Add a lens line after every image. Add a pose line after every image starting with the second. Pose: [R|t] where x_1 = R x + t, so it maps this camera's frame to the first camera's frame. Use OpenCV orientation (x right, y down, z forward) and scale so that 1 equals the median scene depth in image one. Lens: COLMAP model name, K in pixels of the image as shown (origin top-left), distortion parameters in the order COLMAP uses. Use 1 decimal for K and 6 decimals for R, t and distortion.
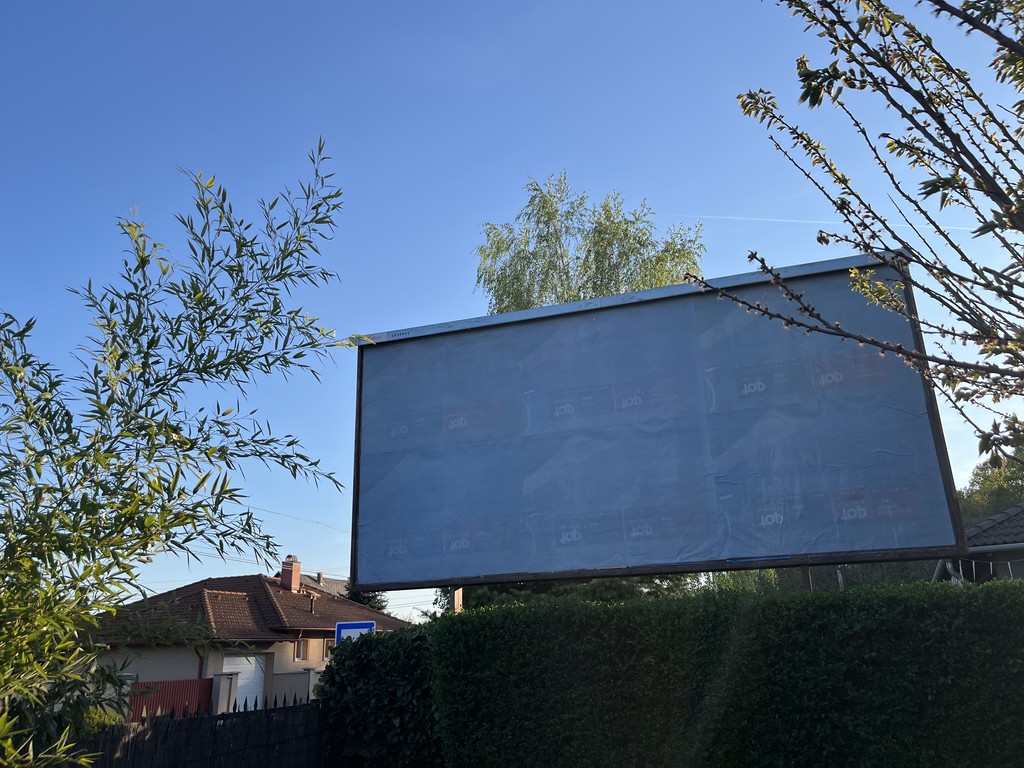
lens RADIAL K [[777.2, 0, 509.6], [0, 777.2, 384.5], [0, 0, 1]] dist [0.045007, -0.068478]
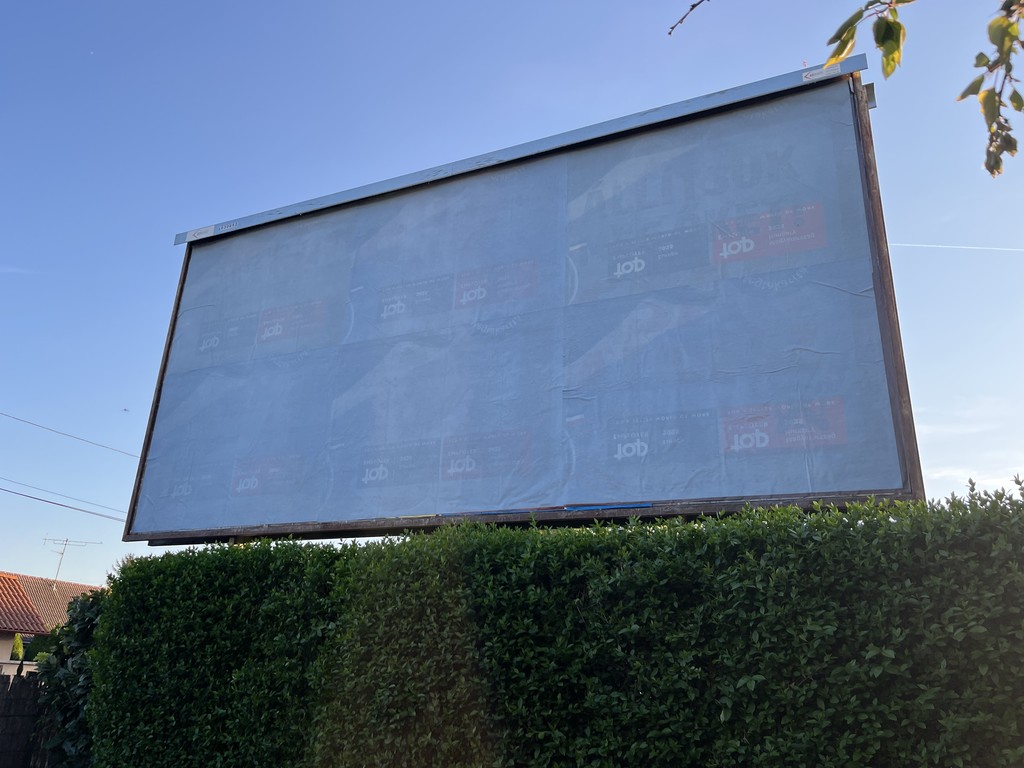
lens RADIAL K [[777.2, 0, 511.3], [0, 777.2, 379.7], [0, 0, 1]] dist [0.045007, -0.068478]
pose [[0.988784, 0.022794, -0.147604, 0.313186], [-0.029051, 0.998762, -0.040375, 0.135084], [0.146501, 0.044211, 0.988222, 0.303928]]
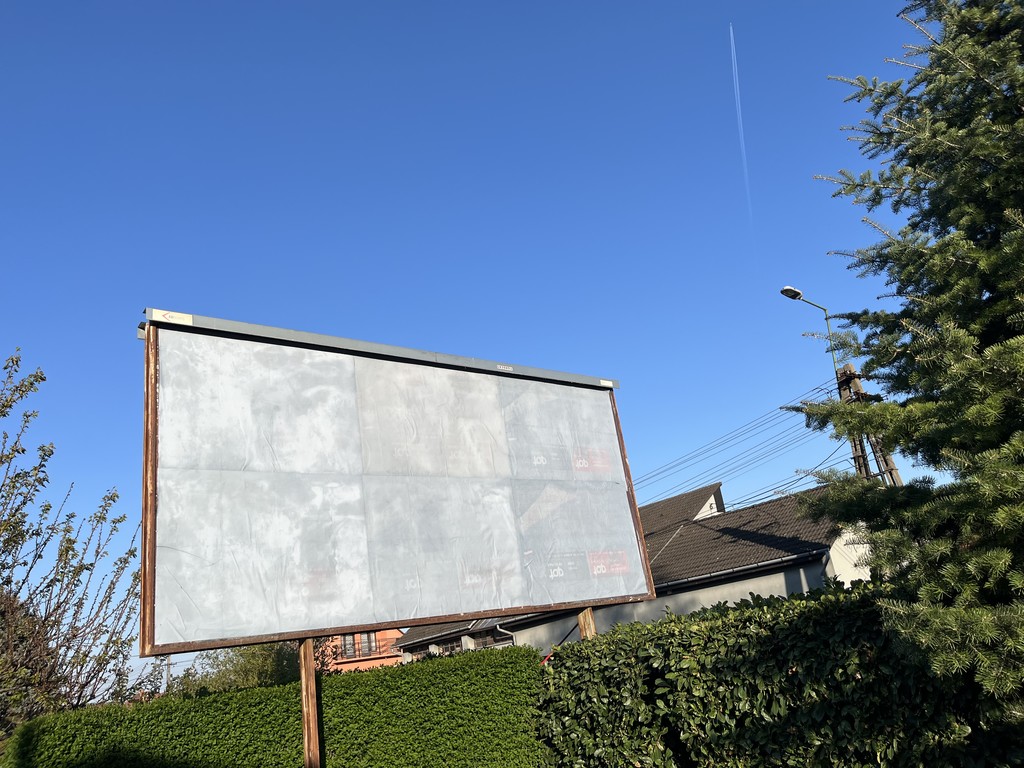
lens RADIAL K [[777.2, 0, 514.6], [0, 777.2, 373.9], [0, 0, 1]] dist [0.045007, -0.068478]
pose [[0.545034, 0.248366, 0.800782, -0.708448], [-0.133861, 0.968642, -0.209319, 0.131922], [-0.827659, 0.006892, 0.561190, 0.352081]]
